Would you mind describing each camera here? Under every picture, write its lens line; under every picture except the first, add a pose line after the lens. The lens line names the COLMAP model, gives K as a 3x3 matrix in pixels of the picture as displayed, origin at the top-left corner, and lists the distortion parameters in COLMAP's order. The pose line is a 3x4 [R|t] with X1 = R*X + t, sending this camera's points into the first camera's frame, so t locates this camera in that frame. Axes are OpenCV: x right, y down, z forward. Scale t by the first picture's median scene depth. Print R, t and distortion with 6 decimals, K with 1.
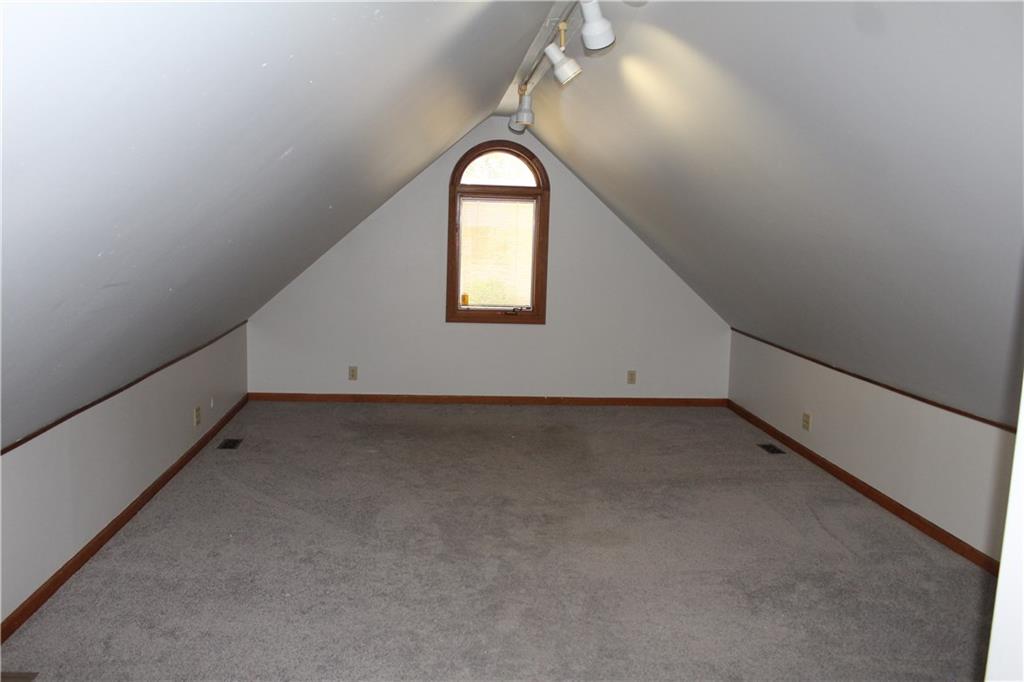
lens RADIAL K [[870.1, 0, 512.0], [0, 870.1, 341.0], [0, 0, 1]] dist [-0.160295, 0.159155]
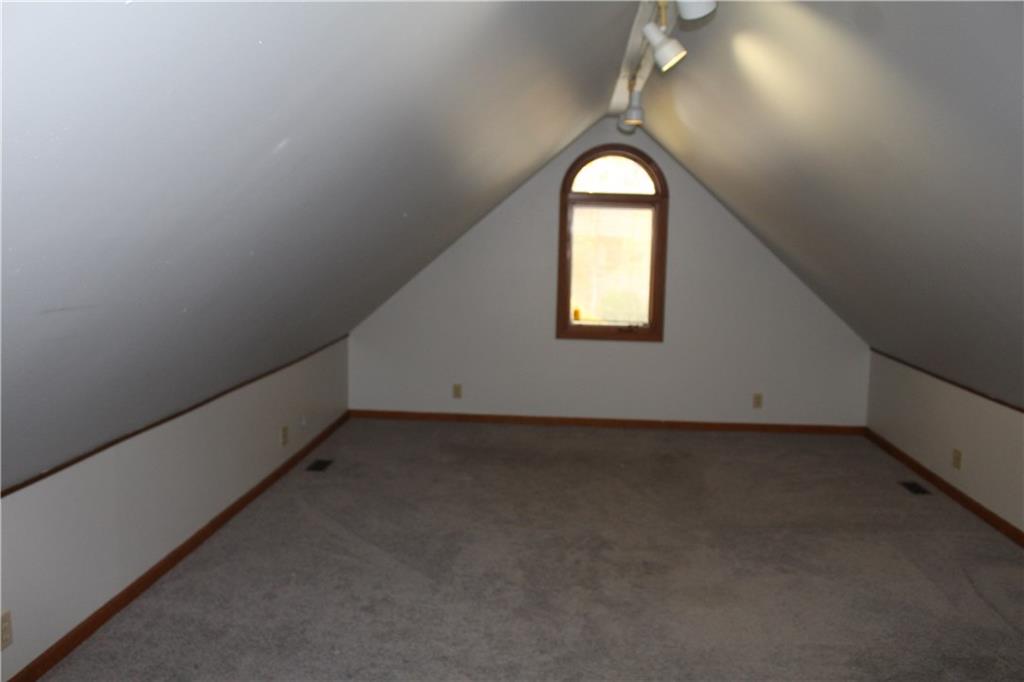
lens RADIAL K [[870.1, 0, 512.0], [0, 870.1, 341.0], [0, 0, 1]] dist [-0.160295, 0.159155]
pose [[0.987942, 0.012326, -0.154331, 0.035764], [-0.014151, 0.999842, -0.010733, -0.013724], [0.154174, 0.012787, 0.987961, 0.109247]]
